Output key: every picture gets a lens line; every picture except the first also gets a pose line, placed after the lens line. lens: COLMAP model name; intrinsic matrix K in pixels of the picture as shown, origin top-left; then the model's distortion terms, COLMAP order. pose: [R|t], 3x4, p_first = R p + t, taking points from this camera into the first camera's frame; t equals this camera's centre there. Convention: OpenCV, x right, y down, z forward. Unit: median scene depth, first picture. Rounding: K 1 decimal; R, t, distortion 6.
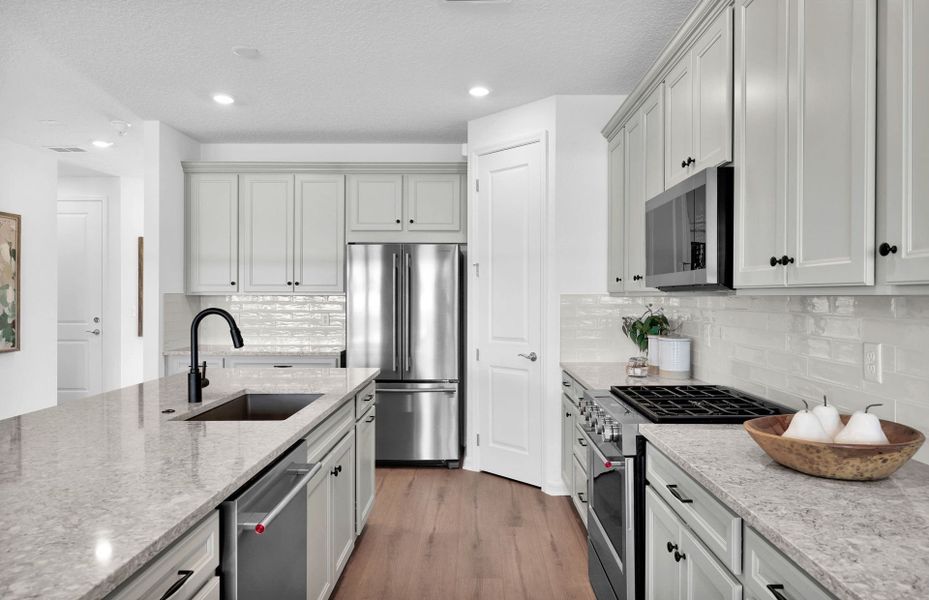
lens RADIAL K [[587.6, 0, 467.1], [0, 587.6, 298.7], [0, 0, 1]] dist [-0.004661, -0.001086]
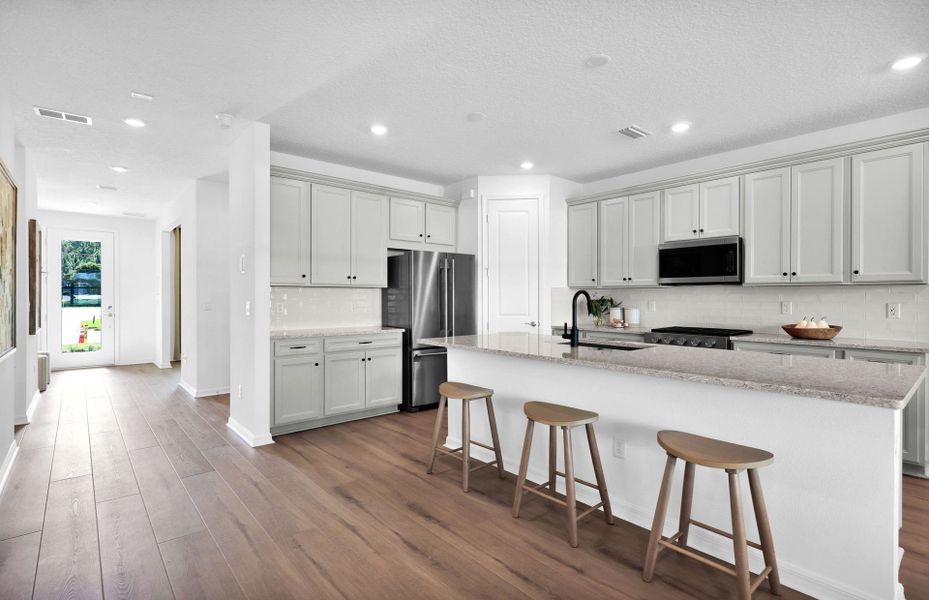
lens RADIAL K [[450.4, 0, 463.1], [0, 450.4, 297.6], [0, 0, 1]] dist [-0.003510, -0.000311]
pose [[0.746151, -0.000870, 0.665777, -0.877819], [0.002754, 0.999995, -0.001780, 0.022343], [-0.665772, 0.003162, 0.746149, 0.153626]]
